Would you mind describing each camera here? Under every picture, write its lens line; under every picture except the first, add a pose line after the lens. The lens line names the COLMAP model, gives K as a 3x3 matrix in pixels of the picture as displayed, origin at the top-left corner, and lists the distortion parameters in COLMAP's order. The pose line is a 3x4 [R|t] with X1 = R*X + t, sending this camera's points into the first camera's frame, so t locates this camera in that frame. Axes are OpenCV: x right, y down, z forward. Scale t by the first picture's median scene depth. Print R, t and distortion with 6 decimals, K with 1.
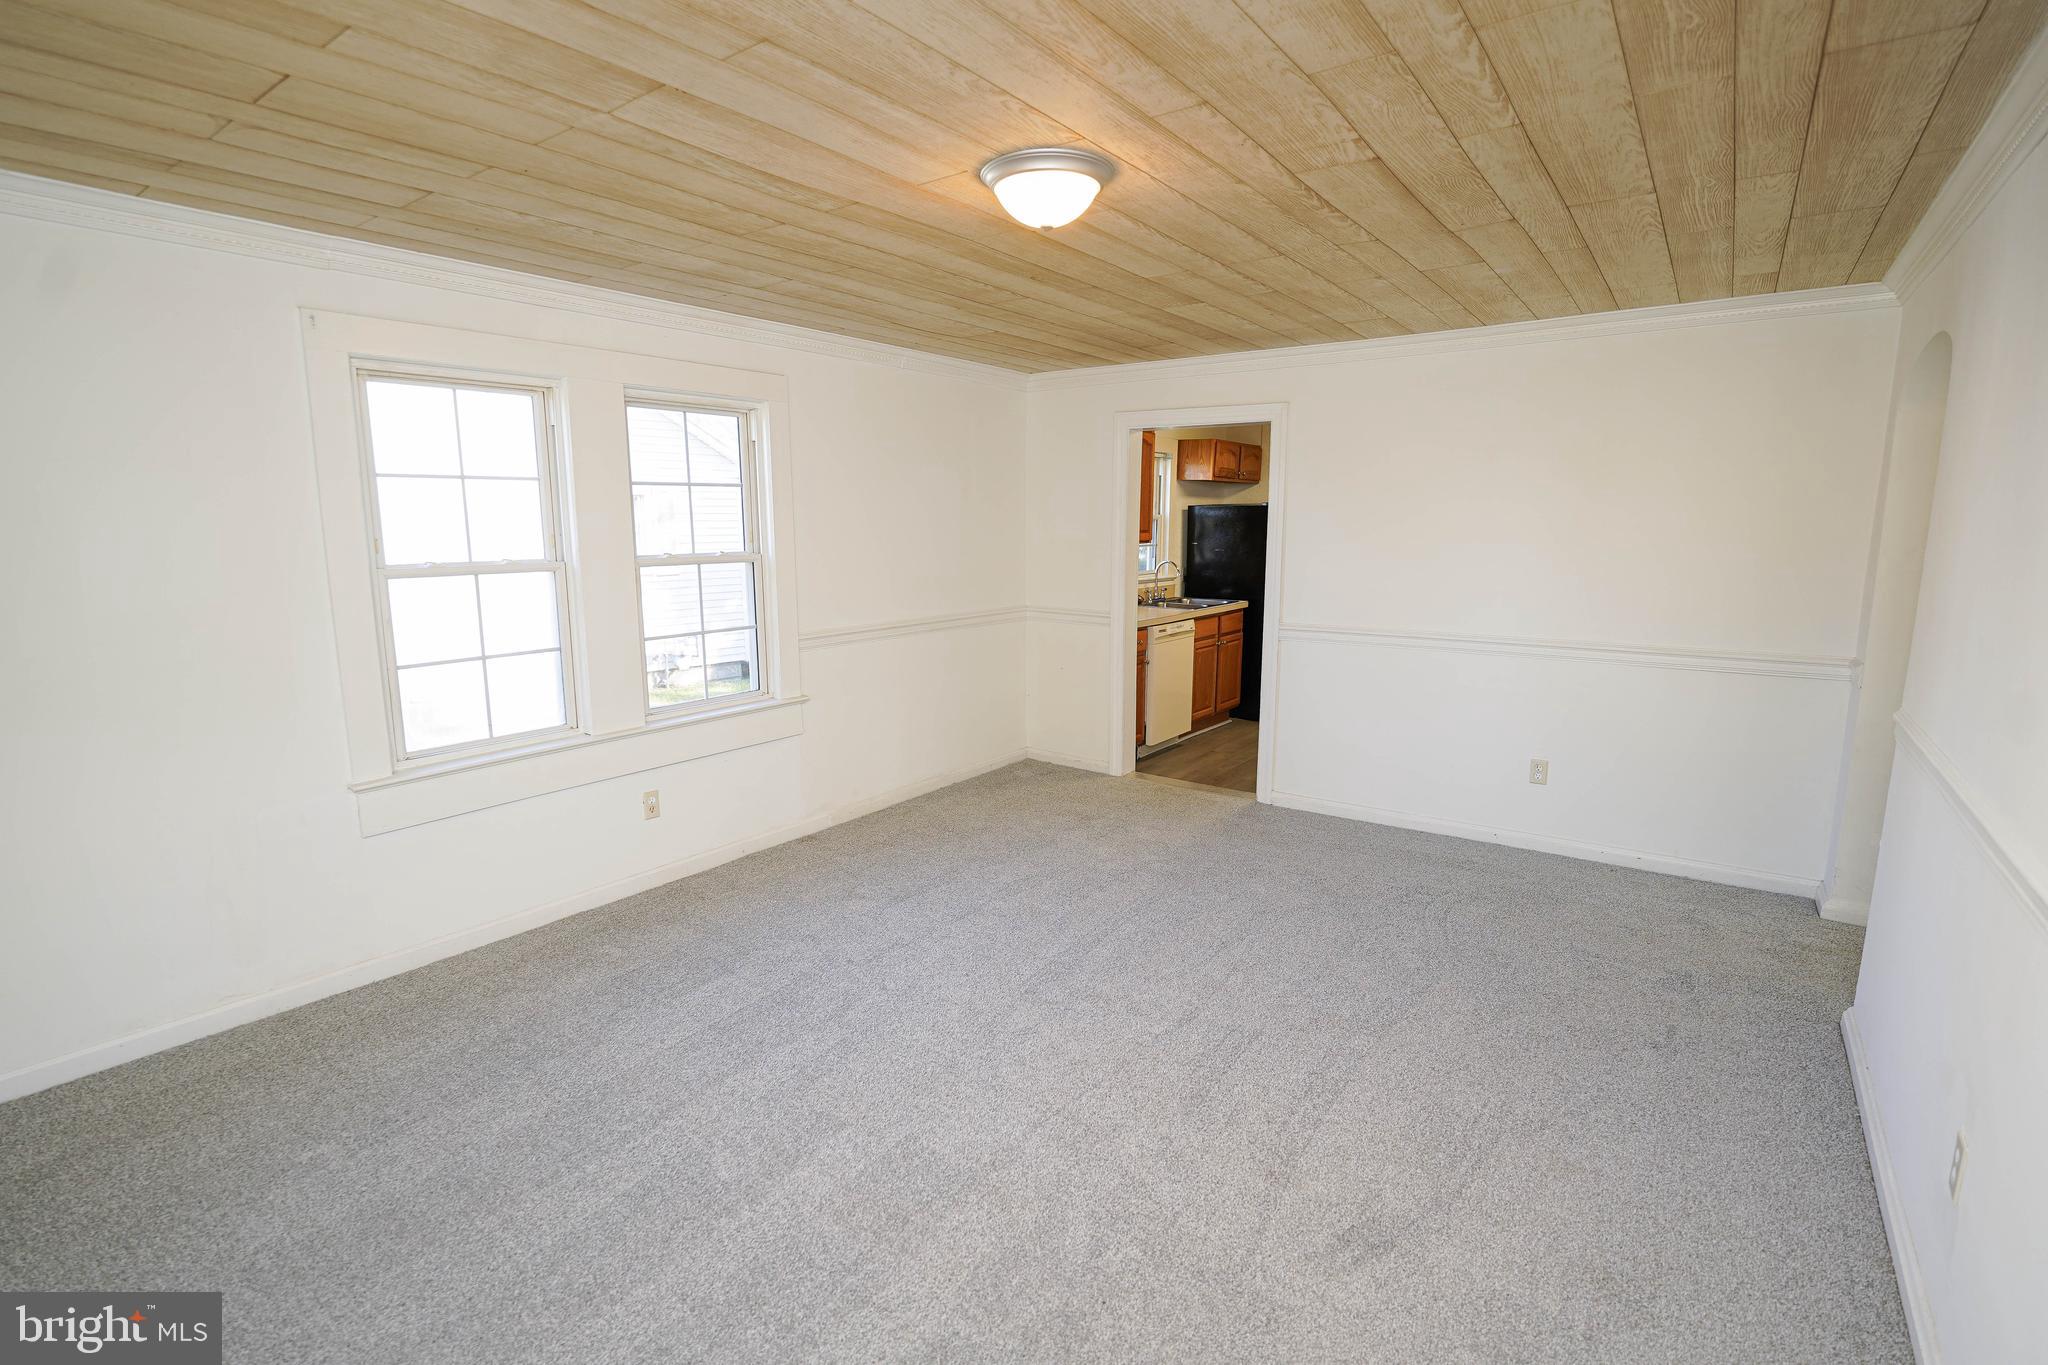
lens RADIAL K [[945.2, 0, 996.1], [0, 945.2, 680.3], [0, 0, 1]] dist [-0.016914, 0.000485]
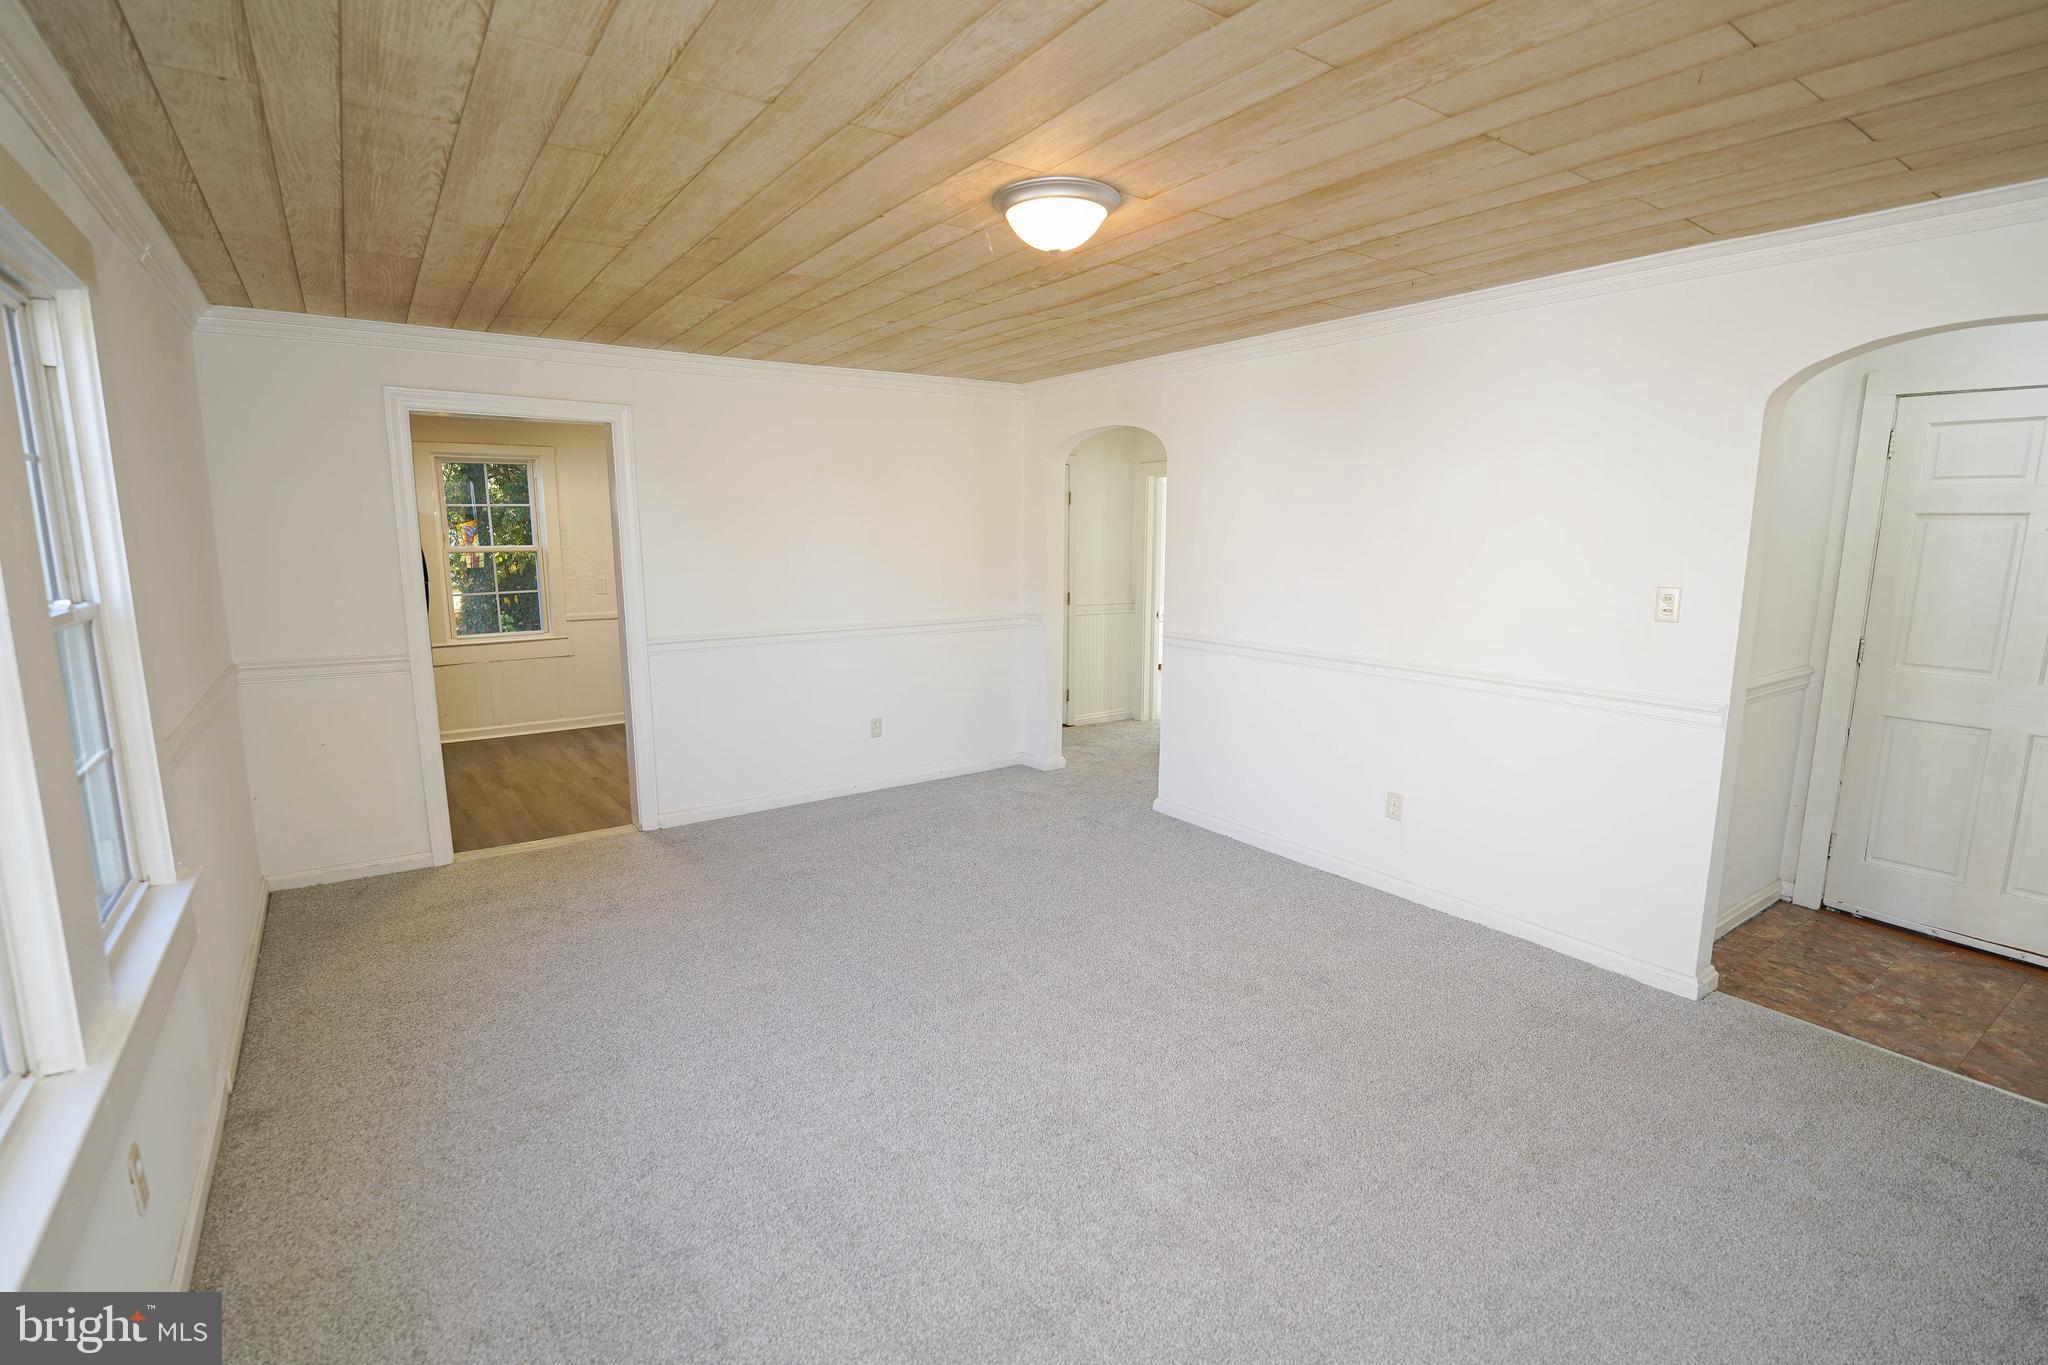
lens RADIAL K [[945.2, 0, 991.9], [0, 945.2, 687.0], [0, 0, 1]] dist [-0.016914, 0.000485]
pose [[0.323509, -0.156608, 0.933175, -0.644075], [0.157913, 0.981314, 0.109942, -0.083751], [-0.932955, 0.111794, 0.342195, 0.482355]]
